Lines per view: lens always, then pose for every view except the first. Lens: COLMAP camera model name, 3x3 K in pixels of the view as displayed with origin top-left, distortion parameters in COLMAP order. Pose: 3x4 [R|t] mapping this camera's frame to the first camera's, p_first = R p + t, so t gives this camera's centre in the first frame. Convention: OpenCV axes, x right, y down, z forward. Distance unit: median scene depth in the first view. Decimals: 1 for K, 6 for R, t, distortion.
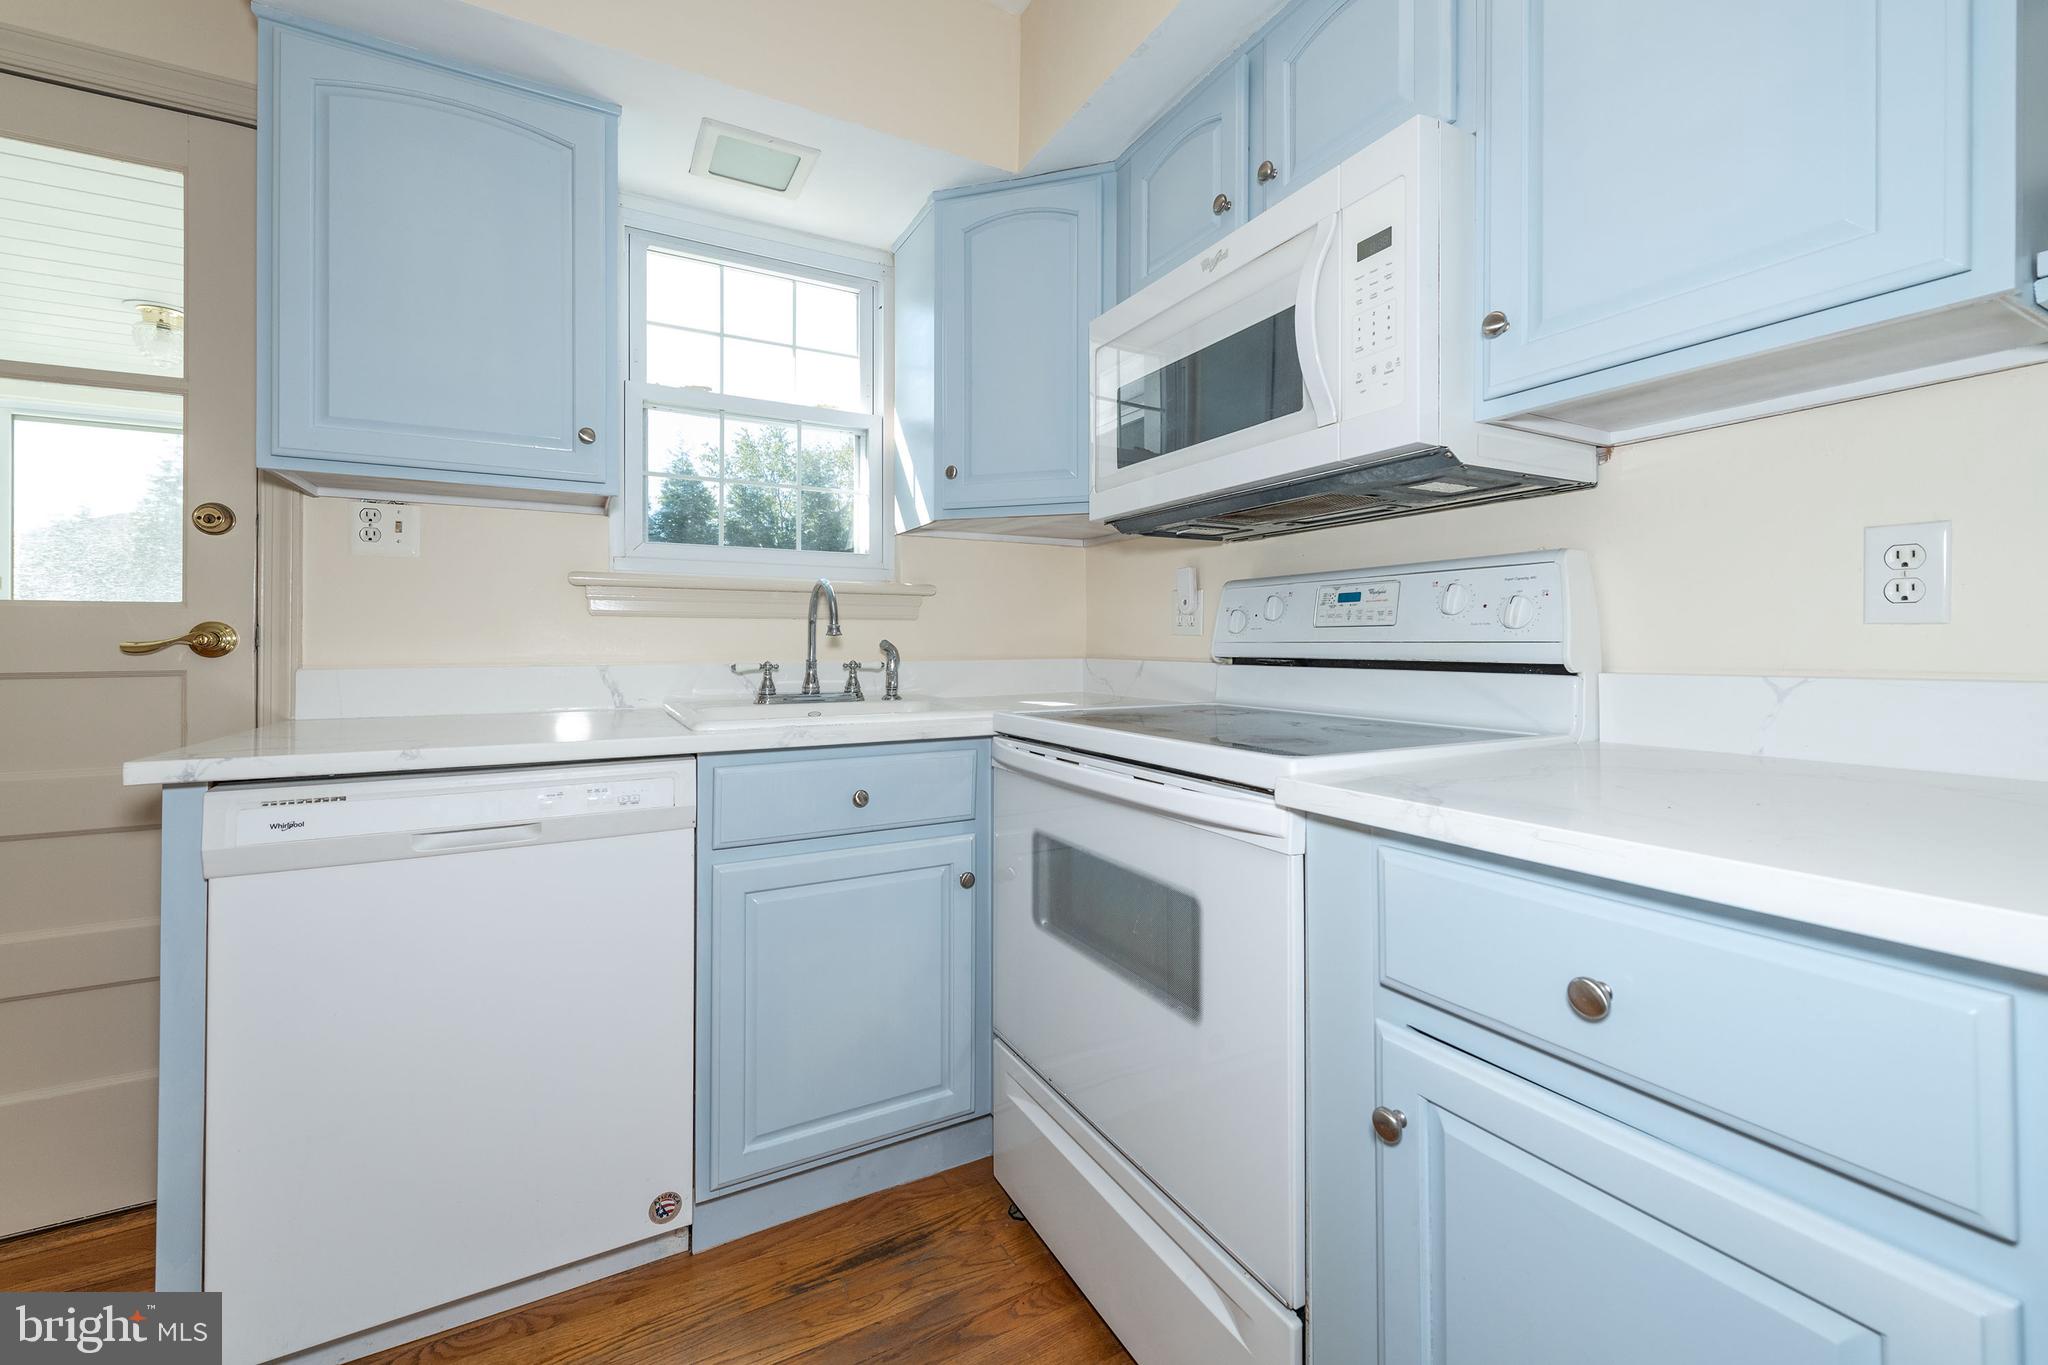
lens RADIAL K [[817.3, 0, 1018.9], [0, 817.3, 645.6], [0, 0, 1]] dist [0.007384, -0.000018]
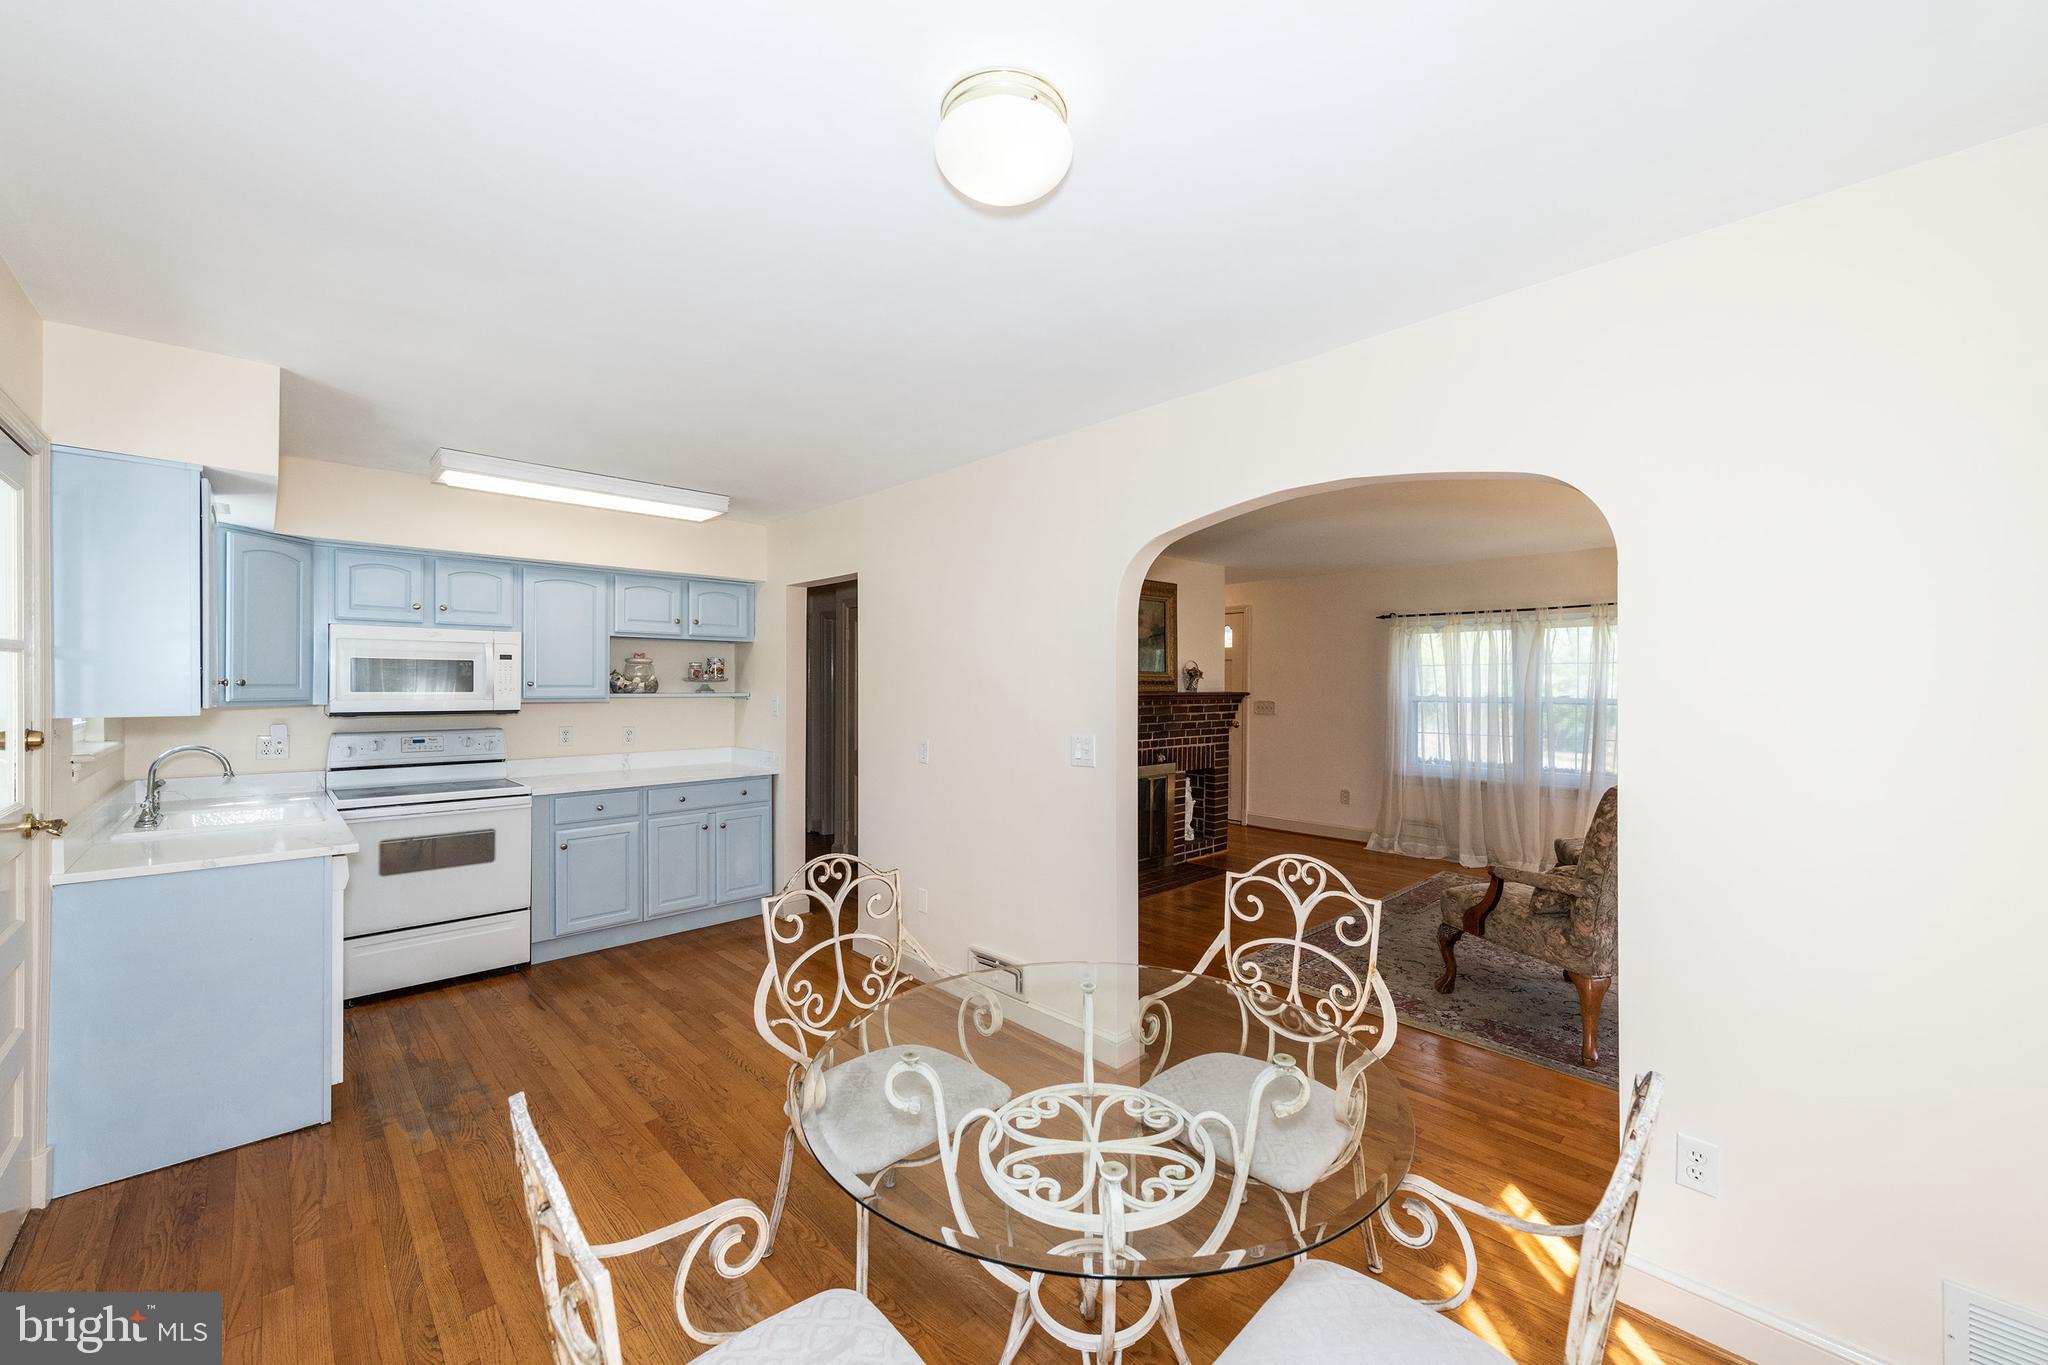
lens RADIAL K [[801.4, 0, 1024.0], [0, 801.4, 682.5], [0, 0, 1]] dist [0.002323, 0.000057]
pose [[-0.264119, 0.001480, 0.964489, -2.771240], [-0.005808, 0.999978, -0.003125, -0.259804], [-0.964473, -0.006427, -0.264105, -0.271687]]
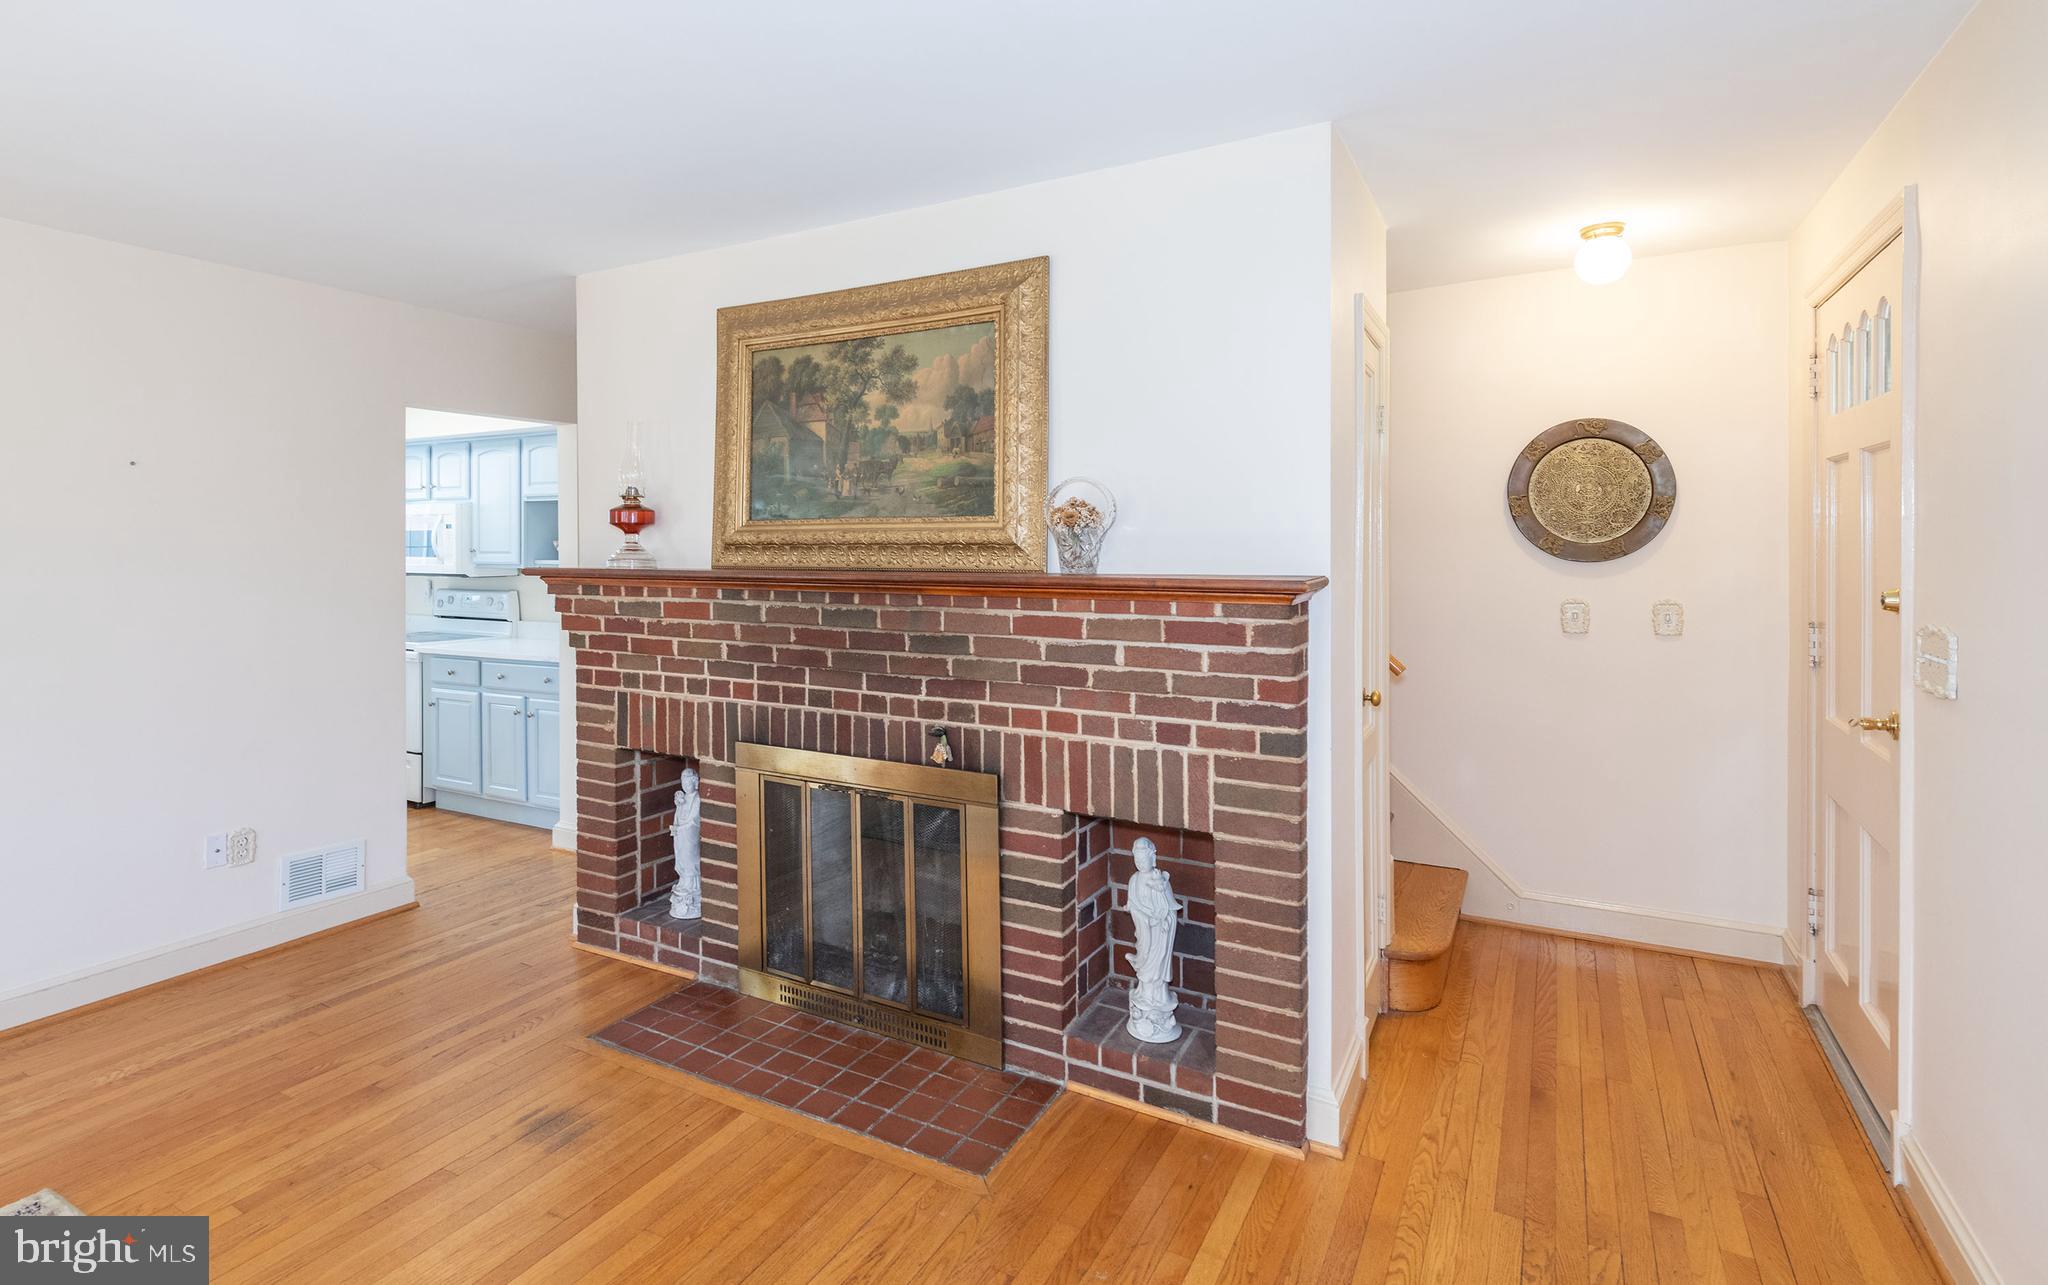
lens RADIAL K [[982.4, 0, 1020.7], [0, 982.4, 556.7], [0, 0, 1]] dist [0.000320, 0.000001]
pose [[0.836580, -0.007558, 0.547793, 0.072064], [0.000904, 0.999922, 0.012417, -0.275646], [-0.547844, -0.009893, 0.836522, -3.575169]]
